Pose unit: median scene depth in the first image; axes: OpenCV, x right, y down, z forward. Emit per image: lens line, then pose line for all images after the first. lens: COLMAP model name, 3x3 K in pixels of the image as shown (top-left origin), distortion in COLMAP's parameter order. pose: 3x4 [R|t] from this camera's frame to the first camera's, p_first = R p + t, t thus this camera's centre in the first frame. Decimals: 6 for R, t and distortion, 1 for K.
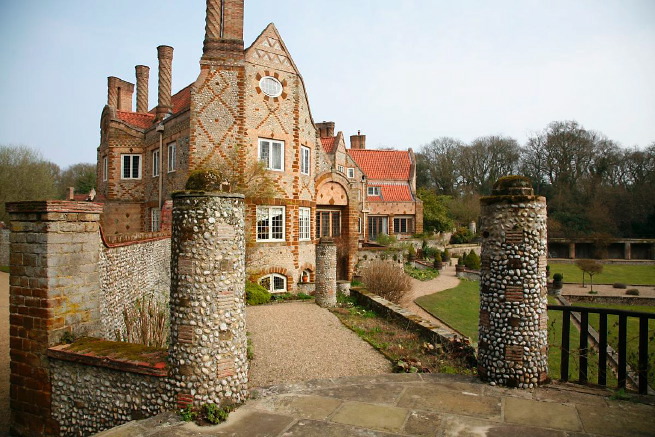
lens RADIAL K [[467.0, 0, 328.0], [0, 467.0, 218.6], [0, 0, 1]] dist [-0.077706, 0.017716]
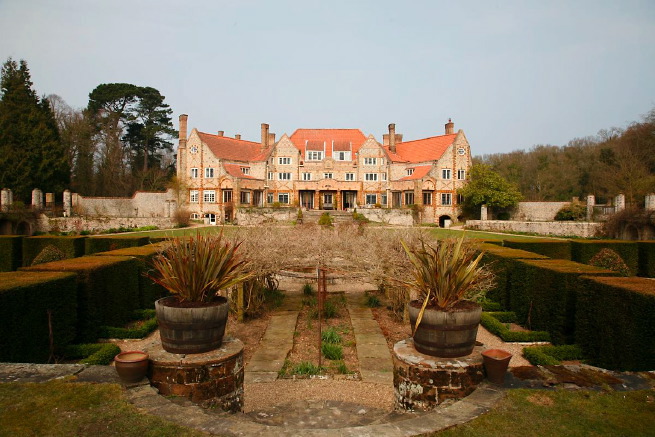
lens RADIAL K [[467.0, 0, 324.2], [0, 467.0, 219.8], [0, 0, 1]] dist [-0.077706, 0.017716]
pose [[0.328213, 0.040401, -0.943739, 2.615003], [0.006379, 0.998967, 0.044984, 0.029984], [0.944582, -0.020784, 0.327616, 0.711935]]
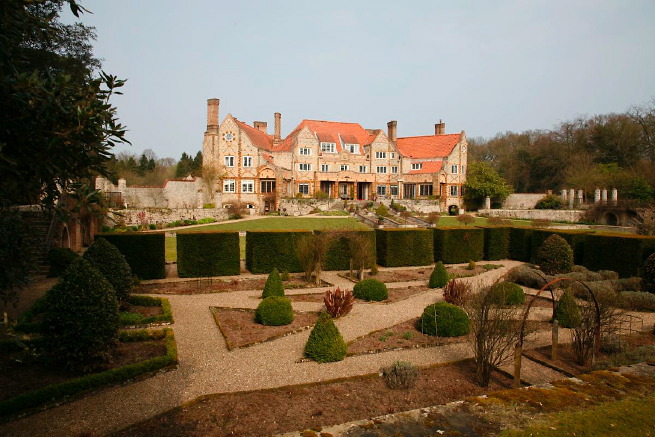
lens RADIAL K [[467.0, 0, 328.4], [0, 467.0, 217.8], [0, 0, 1]] dist [-0.077706, 0.017716]
pose [[0.649927, 0.052949, -0.758150, 2.138649], [-0.004056, 0.997798, 0.066208, 0.013581], [0.759986, -0.039955, 0.648710, -0.339257]]
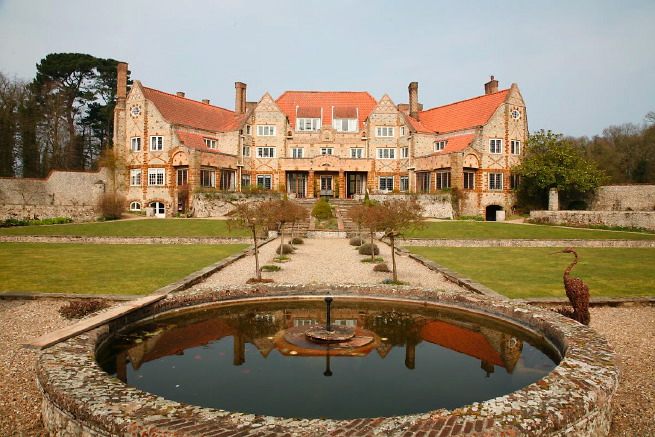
lens RADIAL K [[467.0, 0, 327.0], [0, 467.0, 218.9], [0, 0, 1]] dist [-0.077706, 0.017716]
pose [[0.339932, 0.027159, -0.940058, 1.869402], [0.004488, 0.999525, 0.030500, 0.122424], [0.940439, -0.014587, 0.339649, 0.971030]]
